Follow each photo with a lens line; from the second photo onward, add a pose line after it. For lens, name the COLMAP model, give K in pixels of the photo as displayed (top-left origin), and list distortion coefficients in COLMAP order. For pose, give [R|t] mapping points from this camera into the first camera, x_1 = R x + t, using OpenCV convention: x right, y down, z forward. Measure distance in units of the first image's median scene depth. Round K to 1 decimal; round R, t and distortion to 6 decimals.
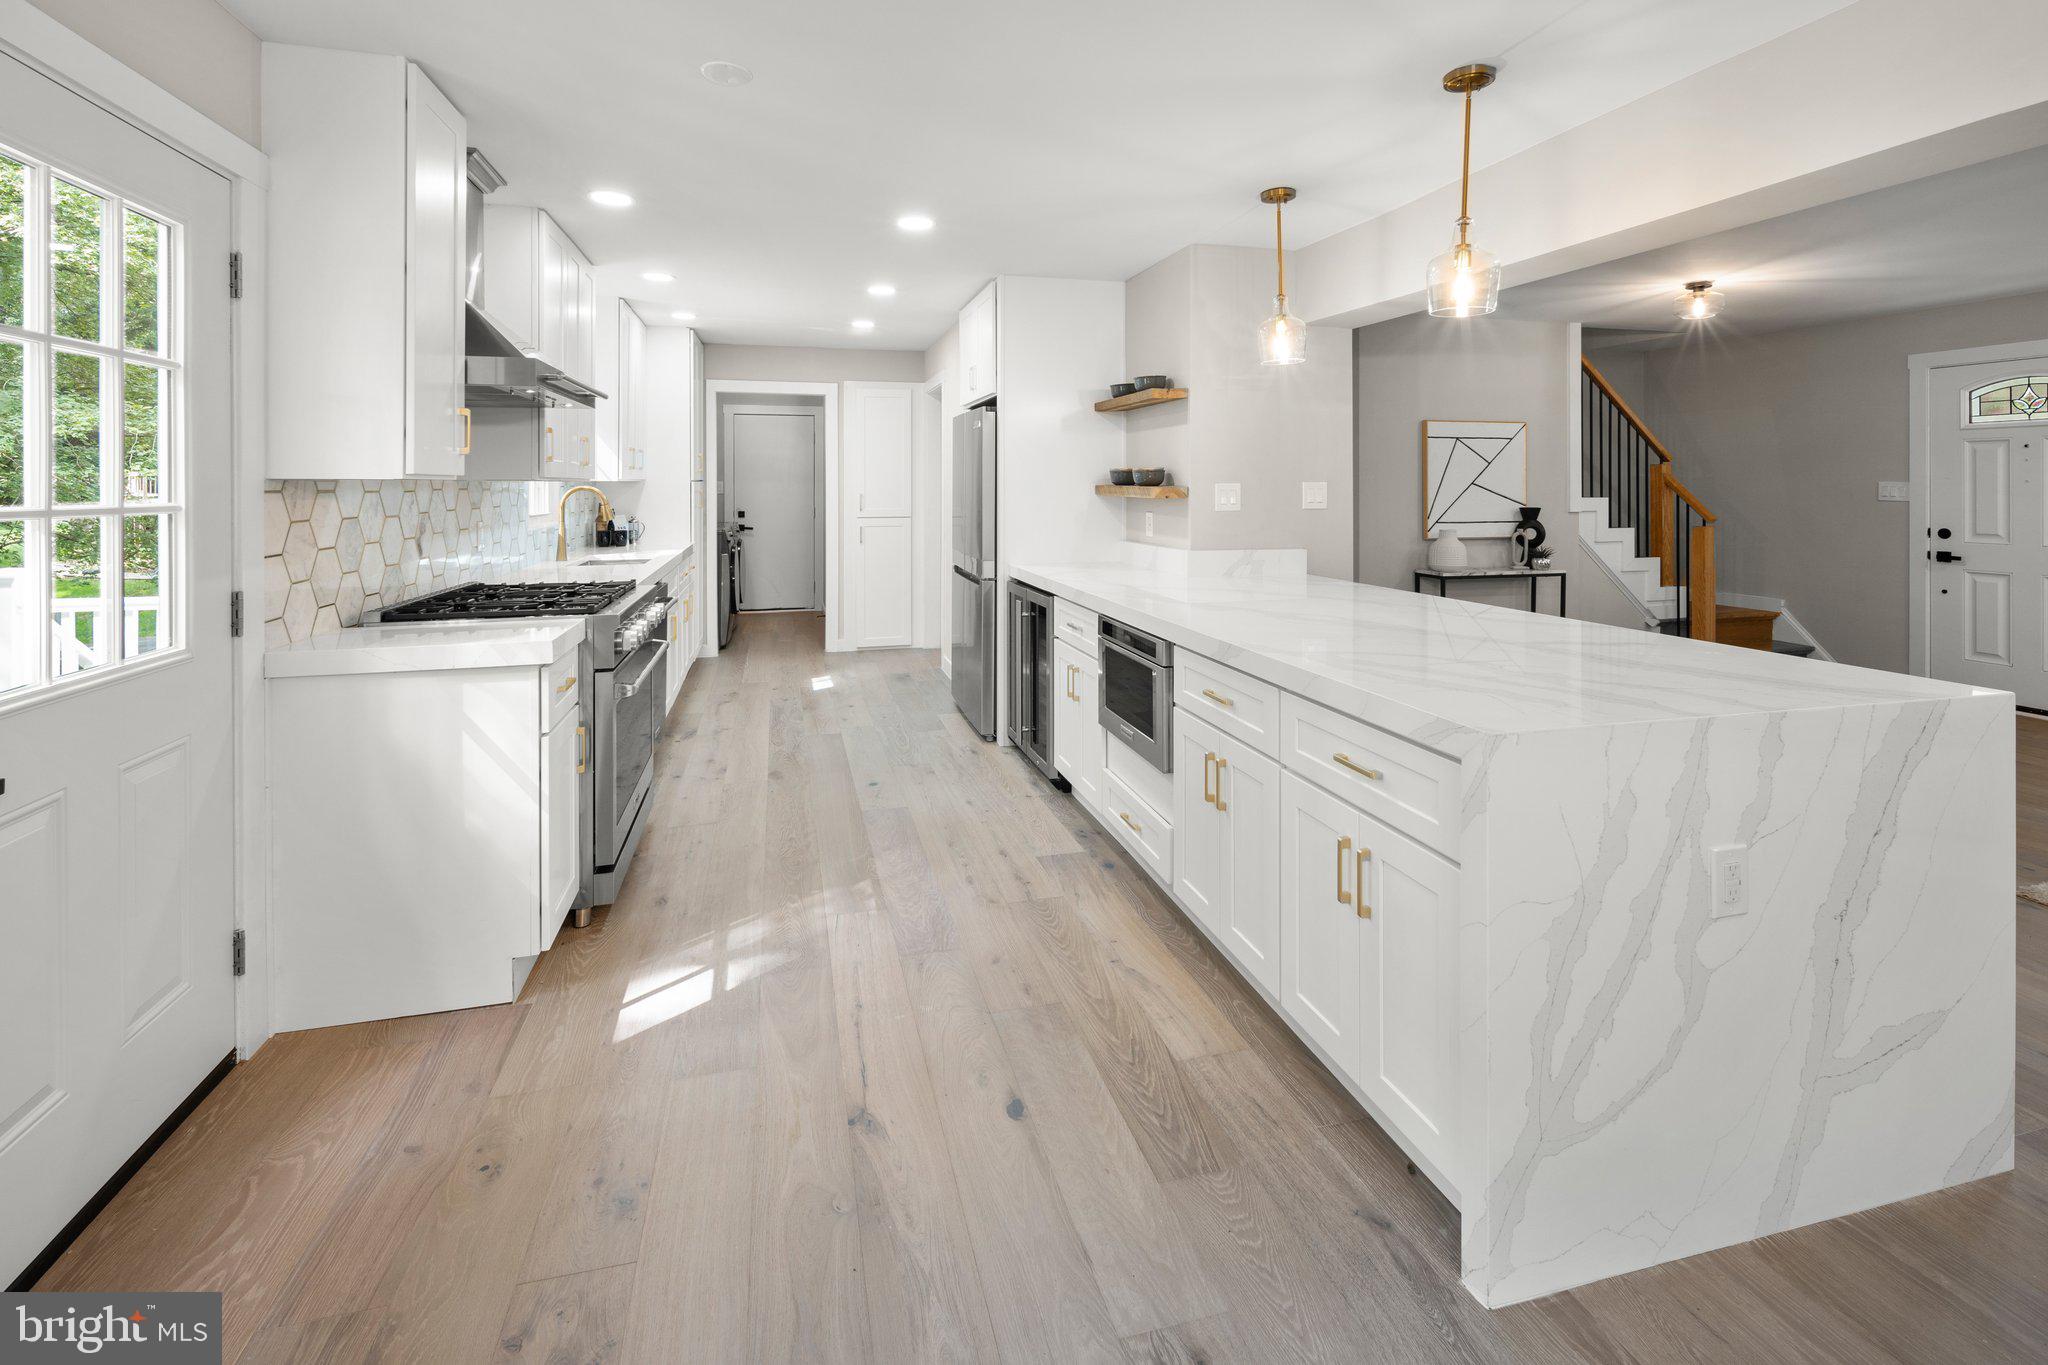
lens RADIAL K [[903.9, 0, 1007.9], [0, 903.9, 483.6], [0, 0, 1]] dist [0.006418, -0.004005]
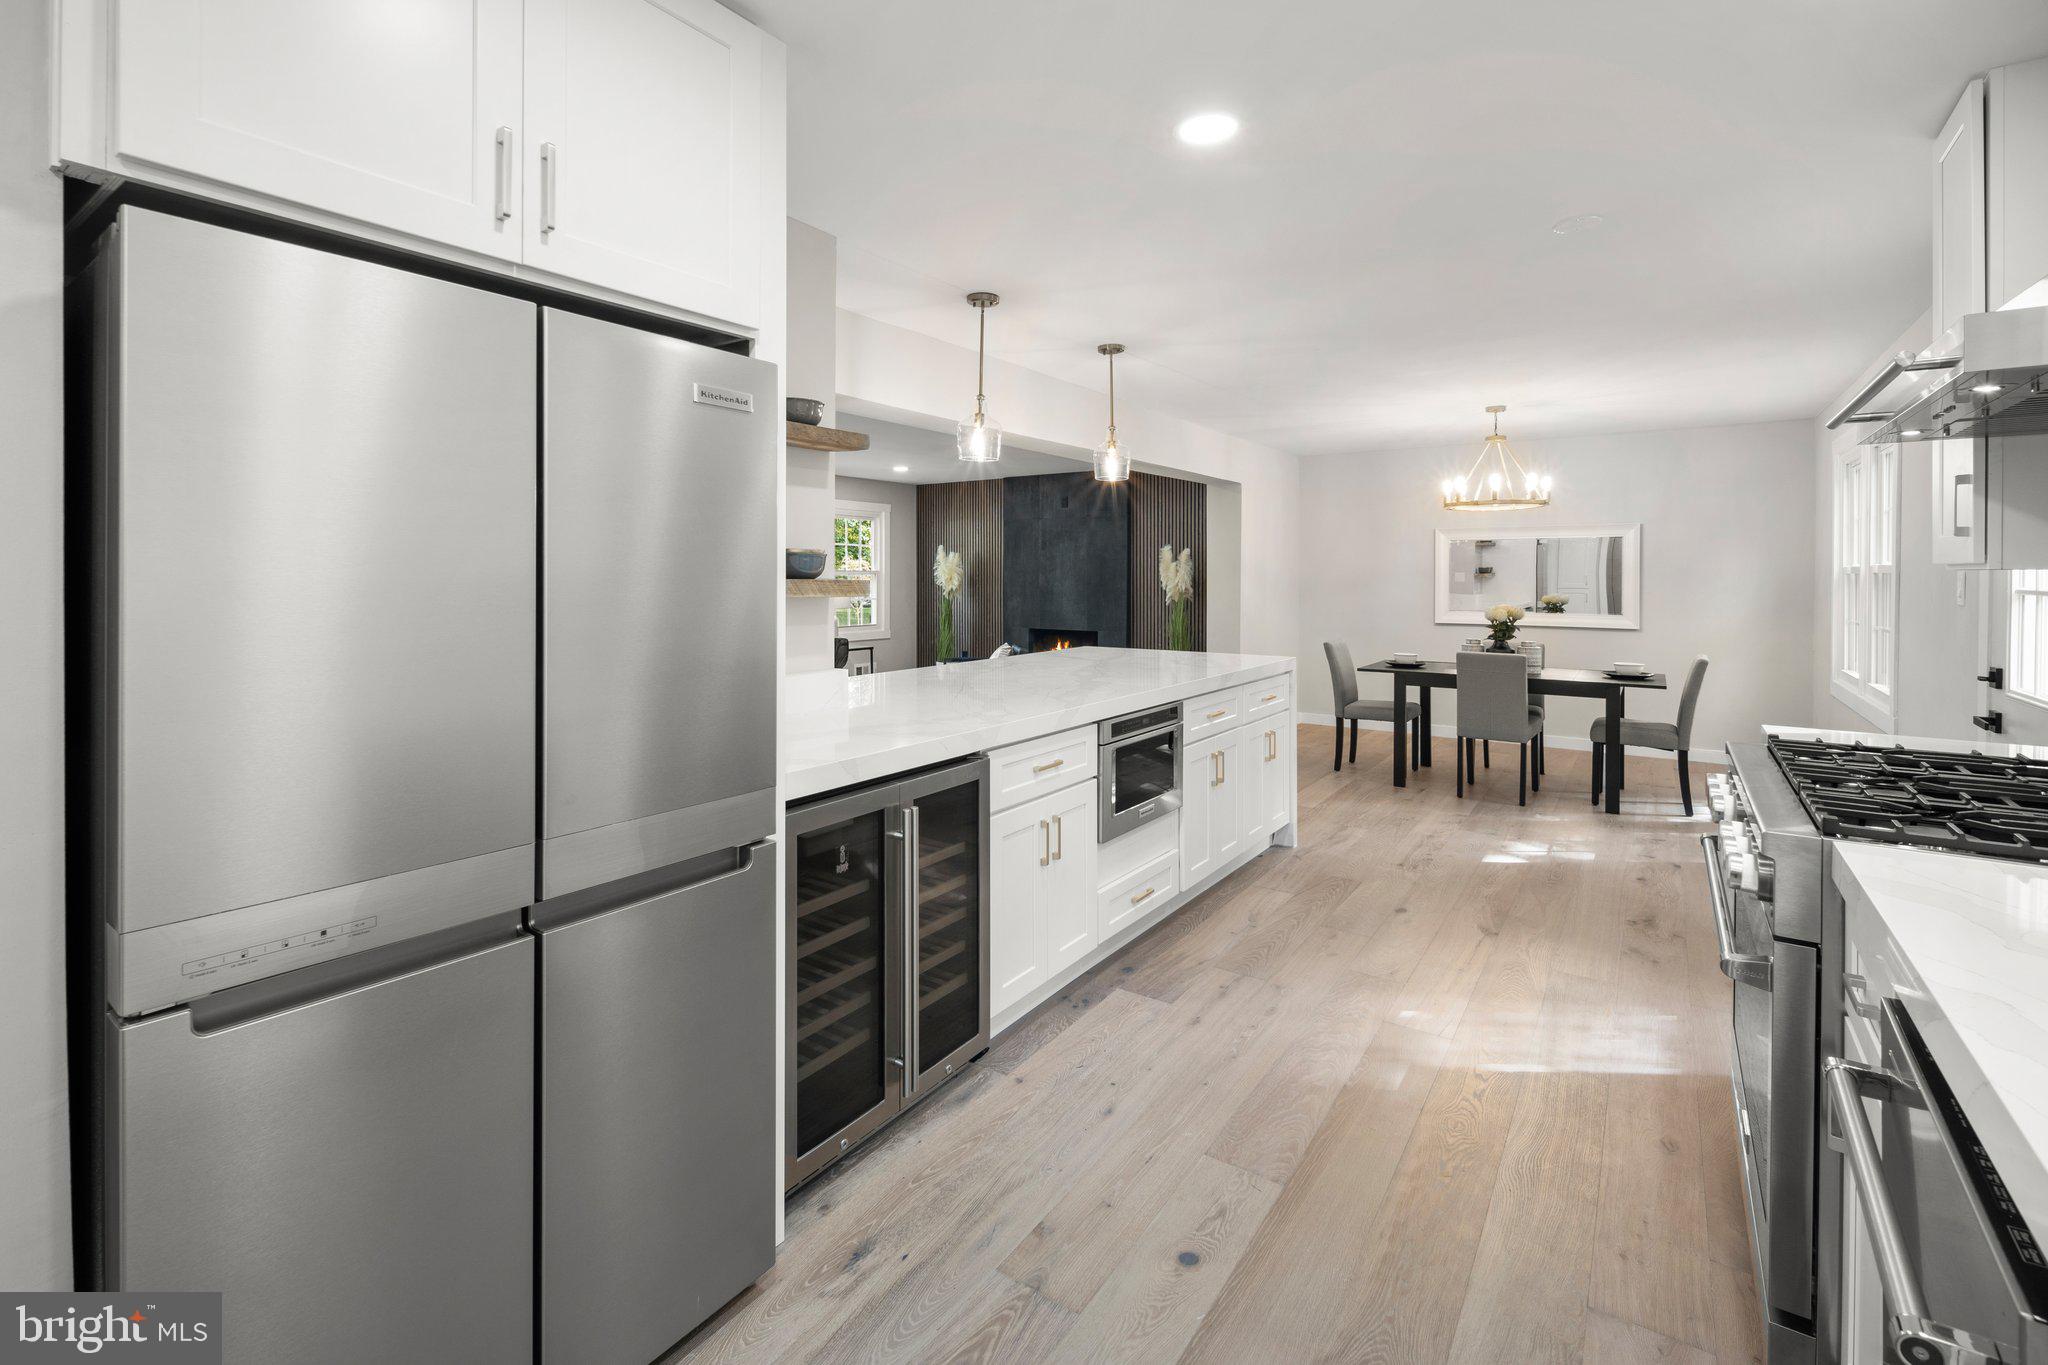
lens RADIAL K [[903.9, 0, 1007.2], [0, 903.9, 582.1], [0, 0, 1]] dist [0.006418, -0.004005]
pose [[-0.644228, -0.005405, 0.764814, -0.367760], [0.000282, 0.999973, 0.007304, -0.000103], [-0.764833, 0.004921, -0.644209, 1.162918]]
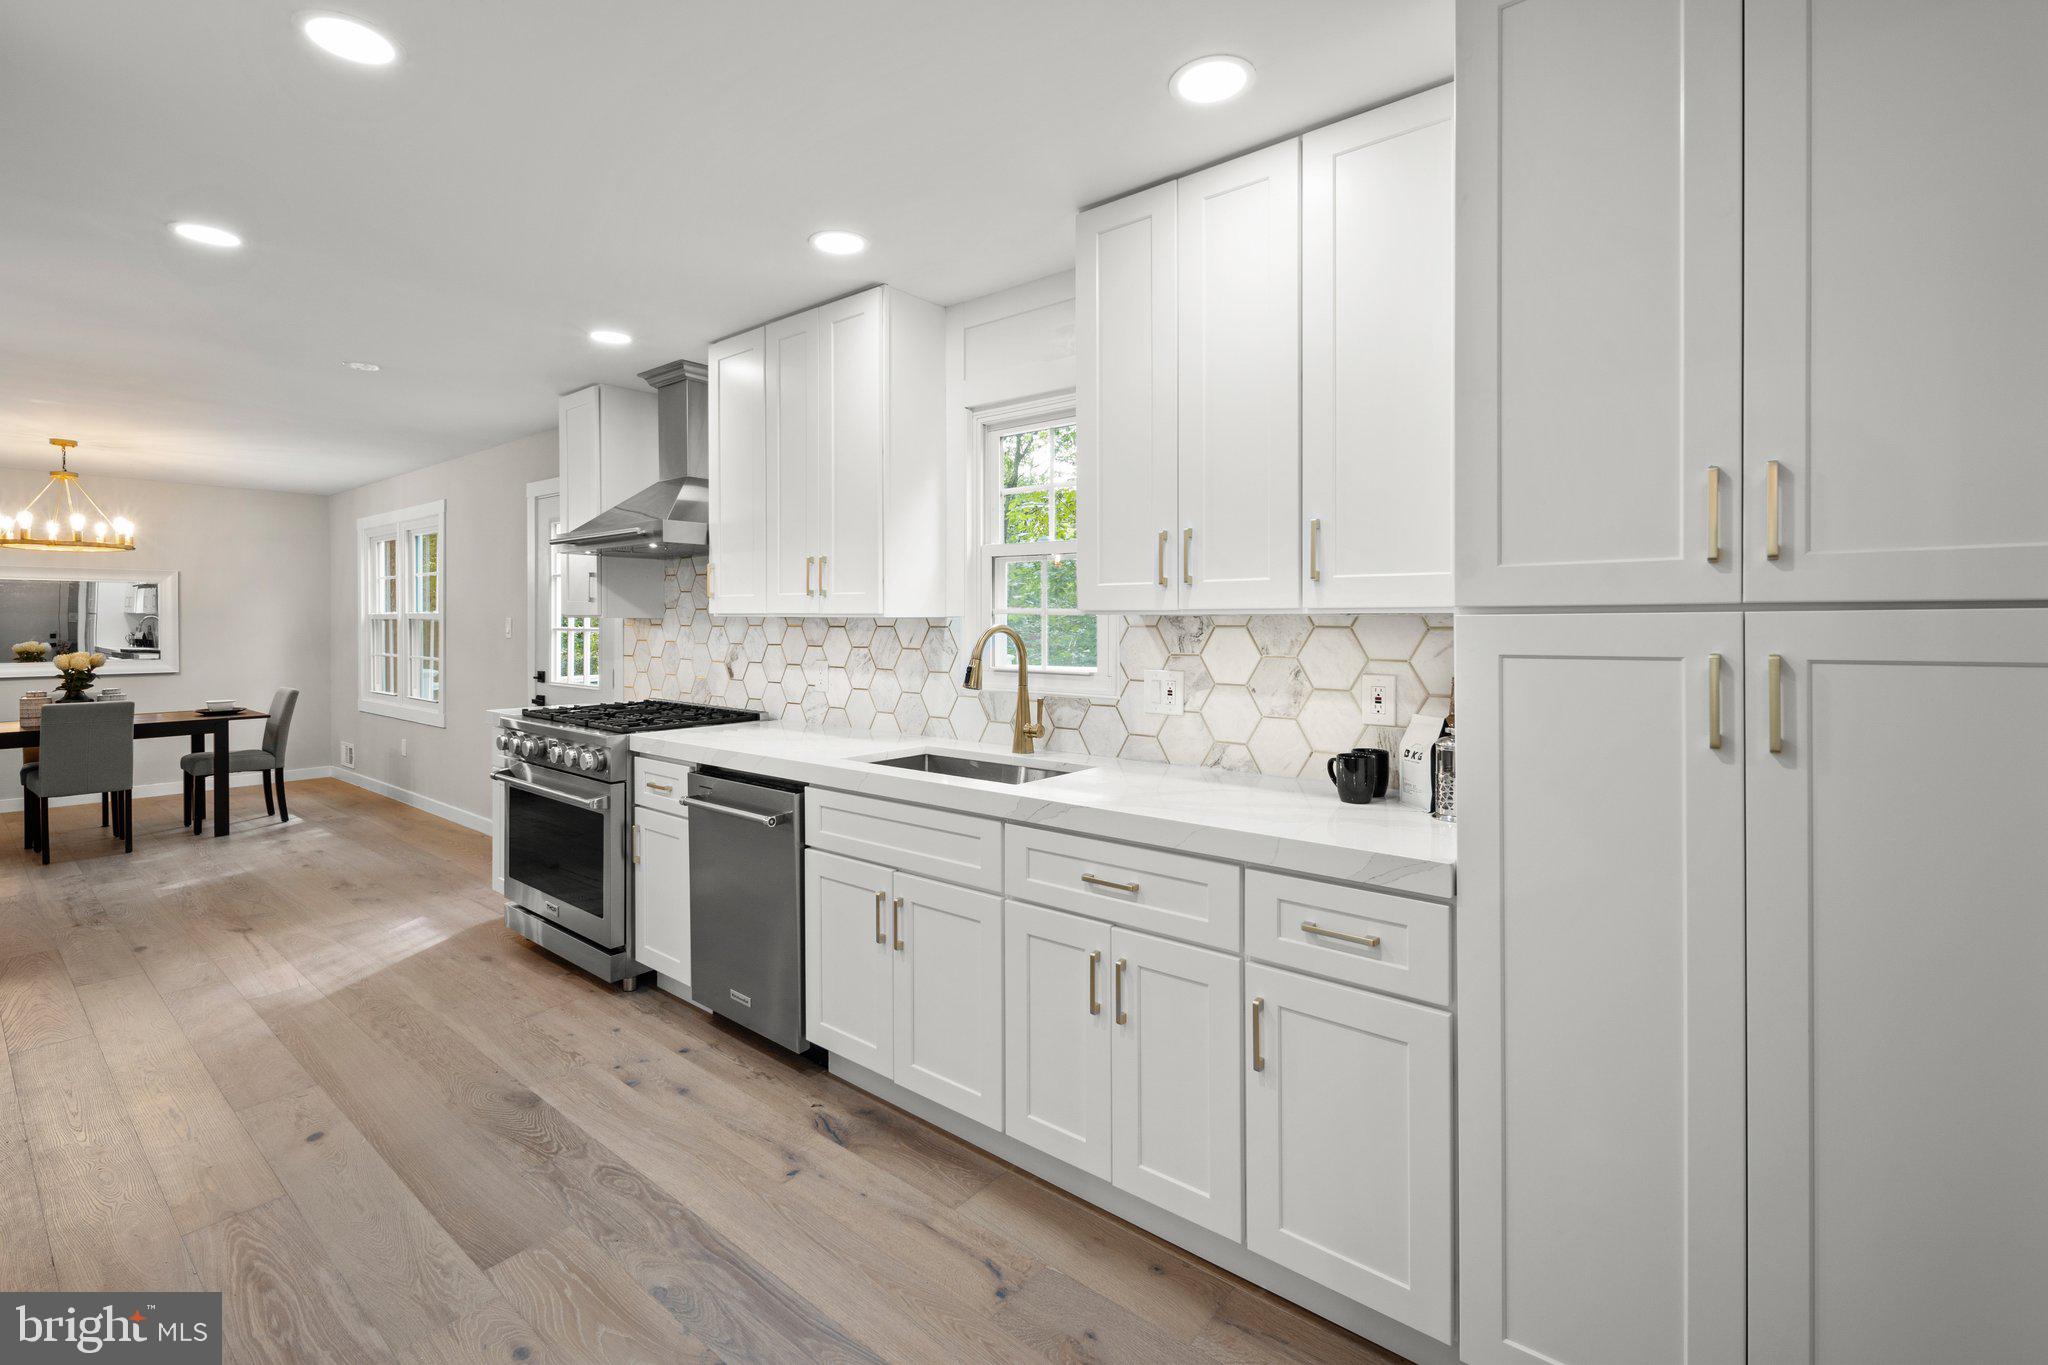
lens RADIAL K [[903.9, 0, 1016.2], [0, 903.9, 625.9], [0, 0, 1]] dist [0.006418, -0.004005]
pose [[-0.804906, 0.007179, -0.593359, -0.144834], [0.002007, 0.999954, 0.009376, -0.002448], [0.593399, 0.006356, -0.804883, 1.497783]]
